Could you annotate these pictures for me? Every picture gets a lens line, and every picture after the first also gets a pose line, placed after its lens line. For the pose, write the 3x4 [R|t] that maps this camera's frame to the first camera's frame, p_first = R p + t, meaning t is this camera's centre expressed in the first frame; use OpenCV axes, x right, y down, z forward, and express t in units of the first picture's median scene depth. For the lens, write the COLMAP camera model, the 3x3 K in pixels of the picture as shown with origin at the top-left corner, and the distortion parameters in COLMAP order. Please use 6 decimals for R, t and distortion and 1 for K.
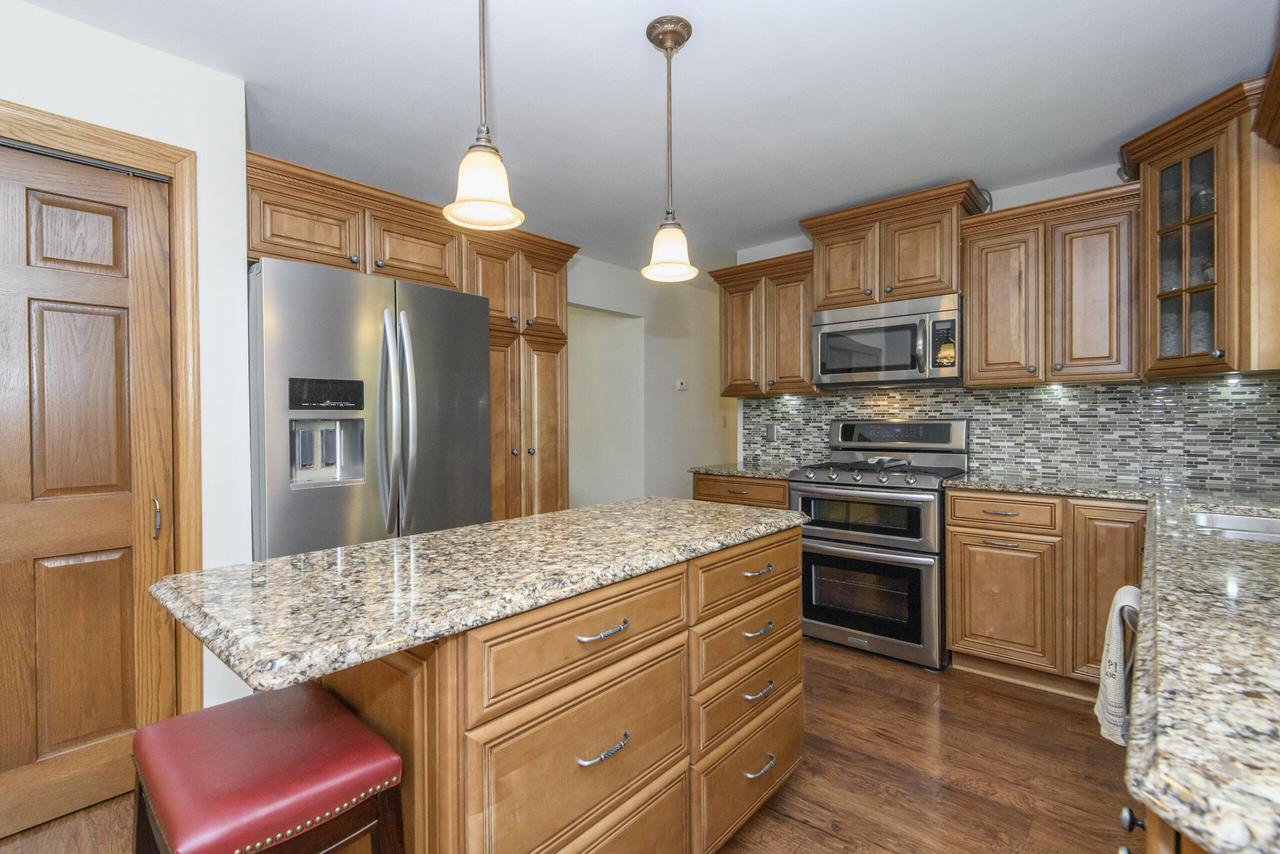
lens RADIAL K [[583.6, 0, 640.3], [0, 583.6, 429.1], [0, 0, 1]] dist [0.019173, -0.012933]
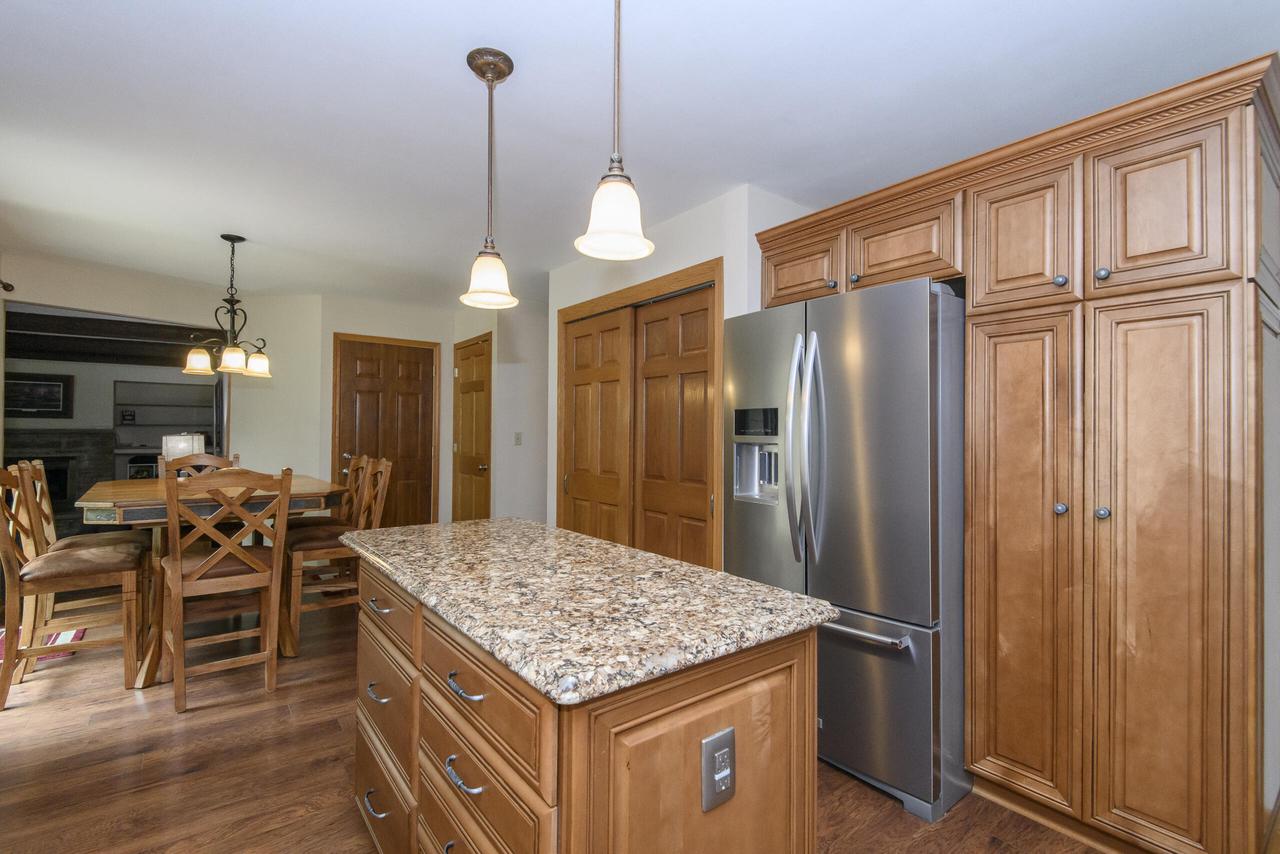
lens RADIAL K [[583.6, 0, 630.6], [0, 583.6, 420.7], [0, 0, 1]] dist [0.019173, -0.012933]
pose [[-0.190033, -0.013459, -0.981686, 0.441599], [-0.024546, 0.999659, -0.008954, -0.033504], [0.981471, 0.022395, -0.190298, 0.701890]]
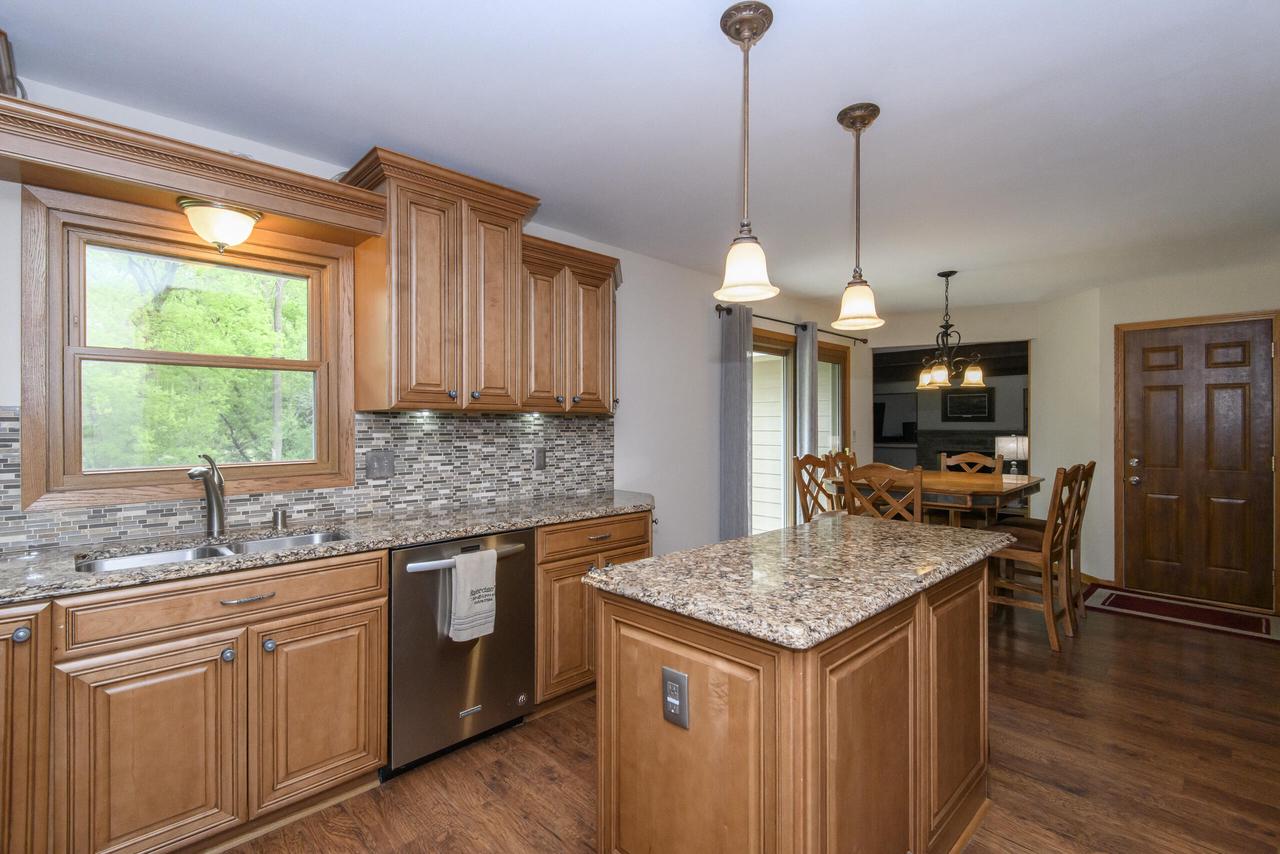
lens RADIAL K [[583.6, 0, 642.0], [0, 583.6, 424.4], [0, 0, 1]] dist [0.019173, -0.012933]
pose [[-0.997683, 0.005226, 0.067838, 0.085008], [0.006286, 0.999861, 0.015420, -0.053569], [-0.067748, 0.015811, -0.997577, 1.146487]]
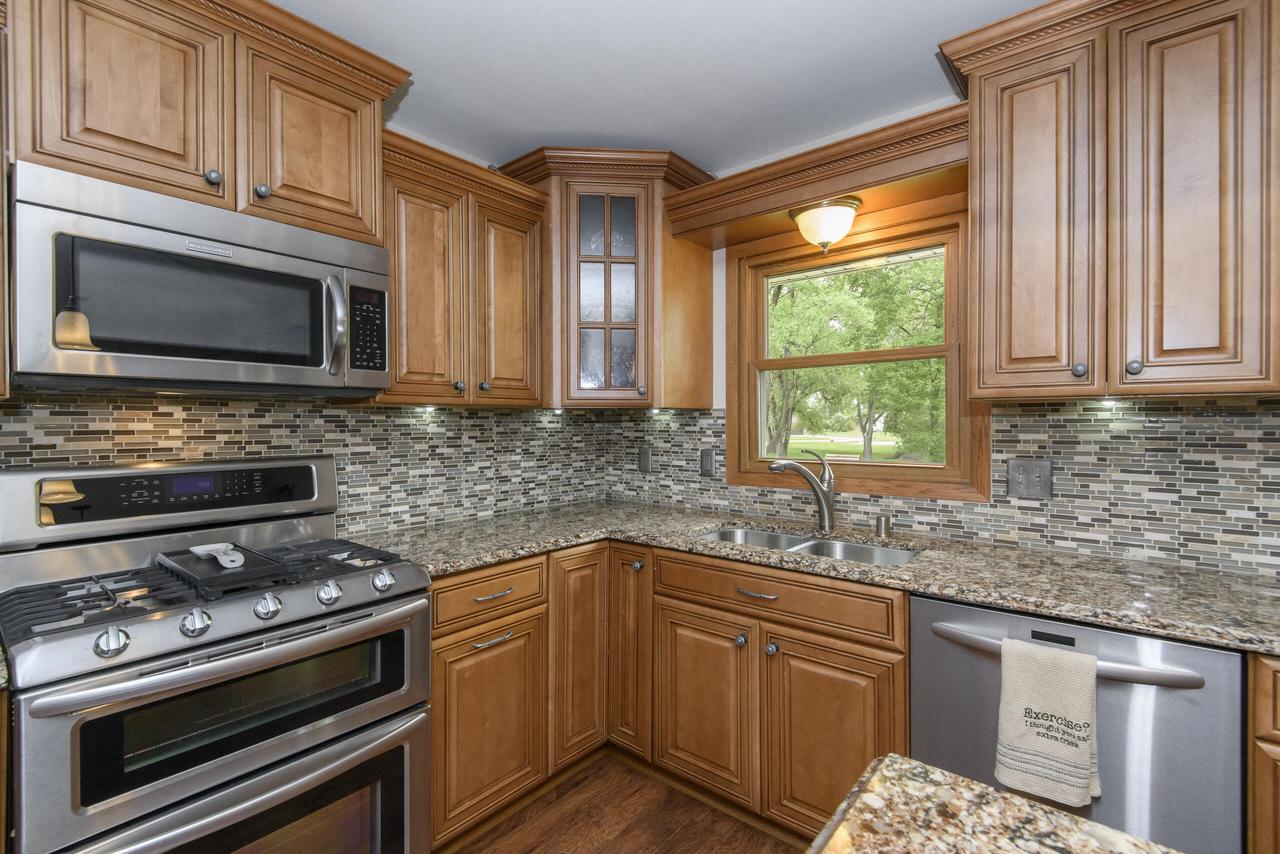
lens RADIAL K [[583.6, 0, 643.8], [0, 583.6, 422.9], [0, 0, 1]] dist [0.019173, -0.012933]
pose [[-0.037101, 0.000637, 0.999311, -0.065585], [0.016785, 0.999859, -0.000014, -0.047590], [-0.999171, 0.016773, -0.037106, 0.729611]]
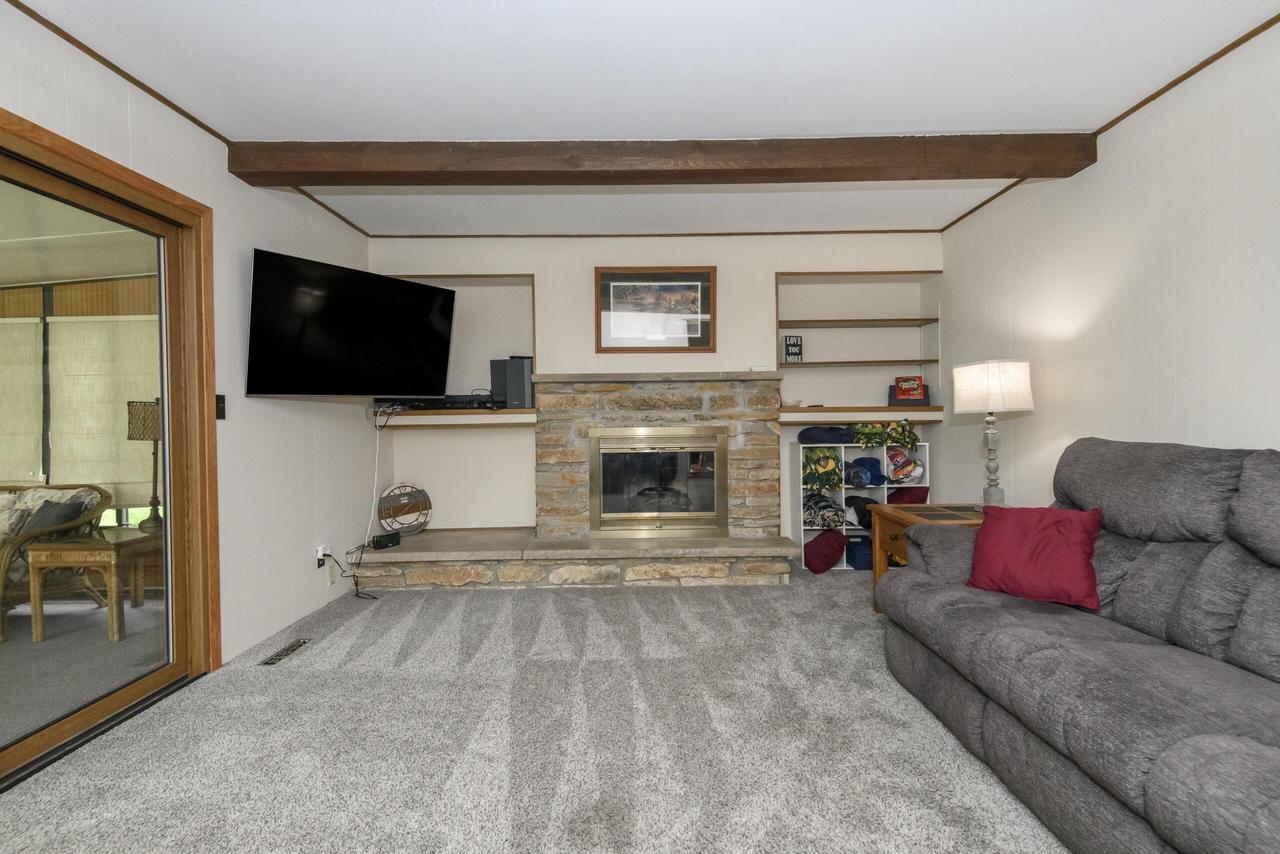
lens RADIAL K [[583.6, 0, 631.1], [0, 583.6, 424.8], [0, 0, 1]] dist [0.019173, -0.012933]
pose [[-0.757544, 0.023683, -0.652354, -0.628078], [0.006415, 0.999563, 0.028839, 0.117370], [0.652752, 0.017662, -0.757365, -1.330671]]
